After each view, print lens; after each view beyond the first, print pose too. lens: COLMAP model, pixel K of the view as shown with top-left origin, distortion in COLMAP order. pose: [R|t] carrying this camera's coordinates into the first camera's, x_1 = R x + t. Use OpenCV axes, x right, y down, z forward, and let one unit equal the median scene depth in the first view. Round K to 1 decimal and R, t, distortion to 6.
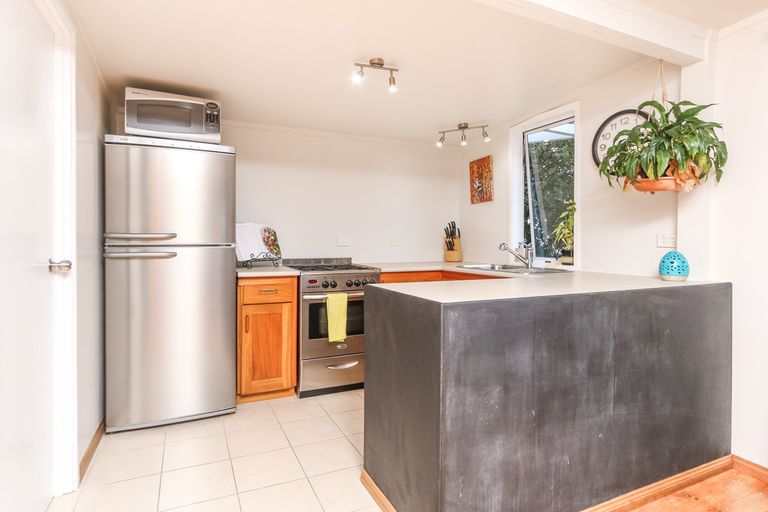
lens RADIAL K [[410.4, 0, 385.1], [0, 410.4, 248.3], [0, 0, 1]] dist [0.002117, 0.000412]
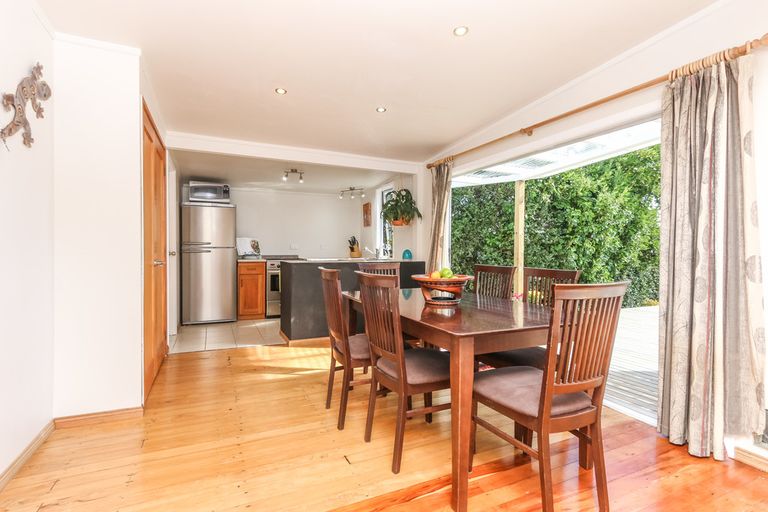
lens RADIAL K [[369.4, 0, 384.0], [0, 369.4, 256.0], [0, 0, 1]] dist [-0.001262, -0.000077]
pose [[0.999853, -0.001092, -0.017113, 0.451866], [0.001025, 0.999992, -0.003890, 0.044312], [0.017117, 0.003872, 0.999846, -0.952114]]
